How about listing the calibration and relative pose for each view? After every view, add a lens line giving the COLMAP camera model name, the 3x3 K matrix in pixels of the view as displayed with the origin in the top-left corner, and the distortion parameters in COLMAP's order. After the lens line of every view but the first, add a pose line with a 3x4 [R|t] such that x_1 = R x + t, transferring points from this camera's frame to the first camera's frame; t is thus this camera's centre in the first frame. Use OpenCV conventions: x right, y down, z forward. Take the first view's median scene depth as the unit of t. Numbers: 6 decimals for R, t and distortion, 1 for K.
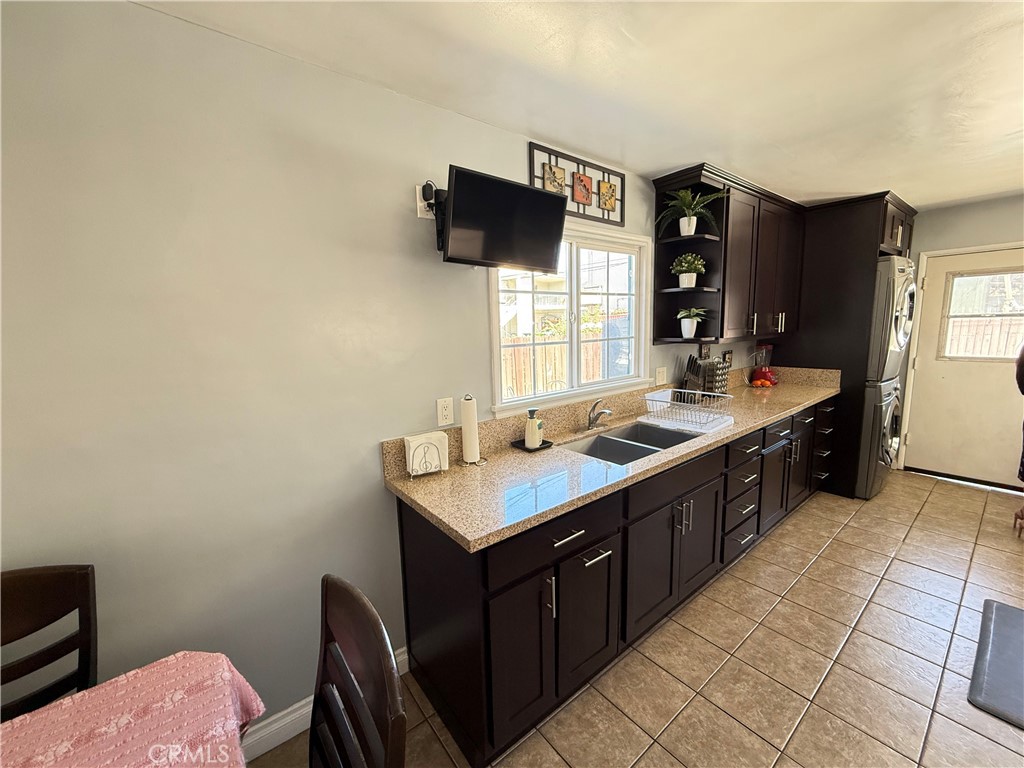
lens RADIAL K [[407.5, 0, 510.4], [0, 407.5, 383.2], [0, 0, 1]] dist [-0.000599, 0.000180]
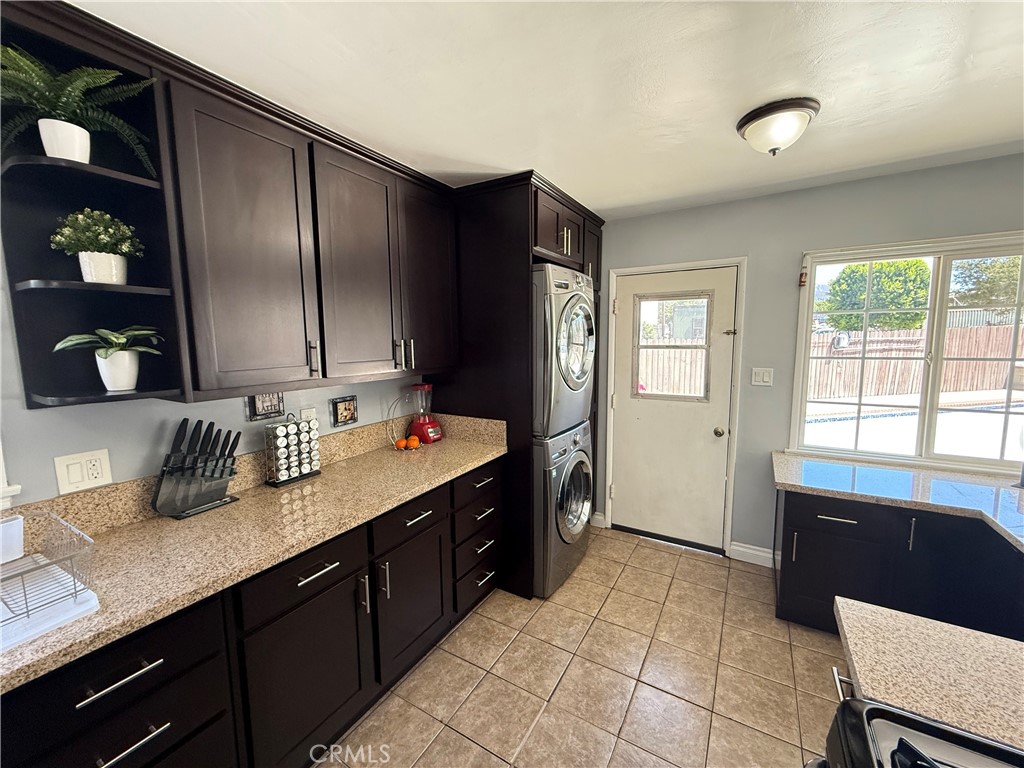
lens RADIAL K [[407.5, 0, 510.4], [0, 407.5, 383.2], [0, 0, 1]] dist [-0.000599, 0.000180]
pose [[0.935001, -0.018537, 0.354159, 0.726393], [0.032283, 0.998936, -0.032944, -0.094741], [-0.353172, 0.042236, 0.934605, 0.422912]]
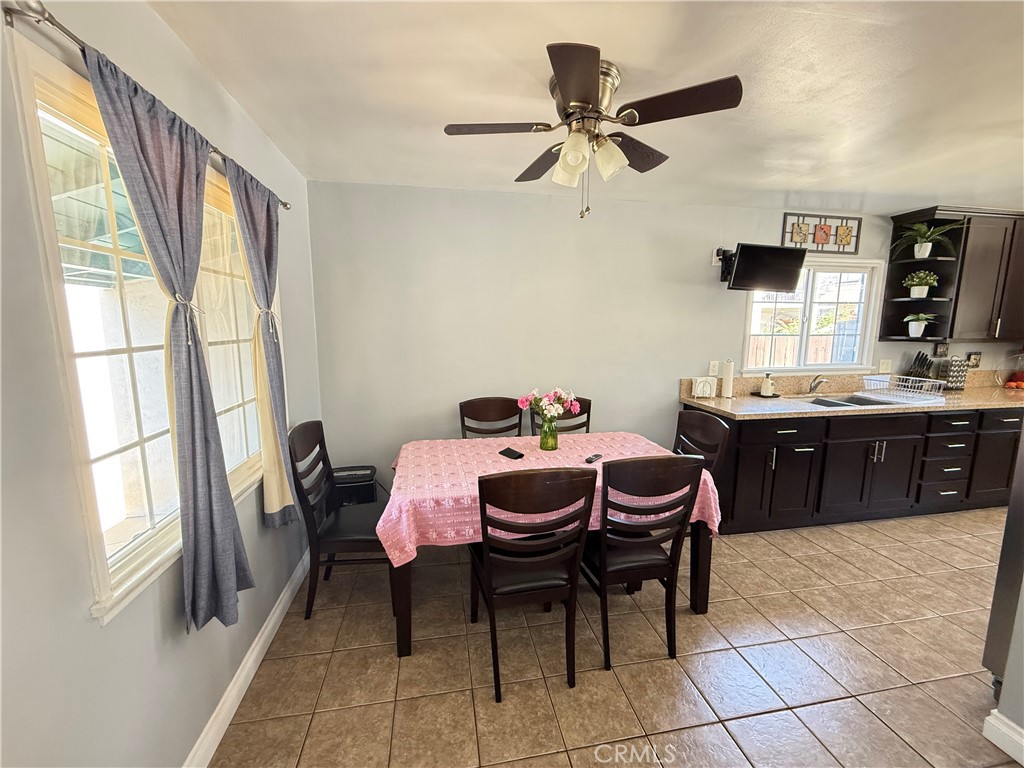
lens RADIAL K [[407.5, 0, 510.4], [0, 407.5, 383.2], [0, 0, 1]] dist [-0.000599, 0.000180]
pose [[0.882832, 0.097164, -0.459529, -0.082512], [-0.092958, 0.995161, 0.031834, 0.113714], [0.460398, 0.014613, 0.887592, -0.737558]]
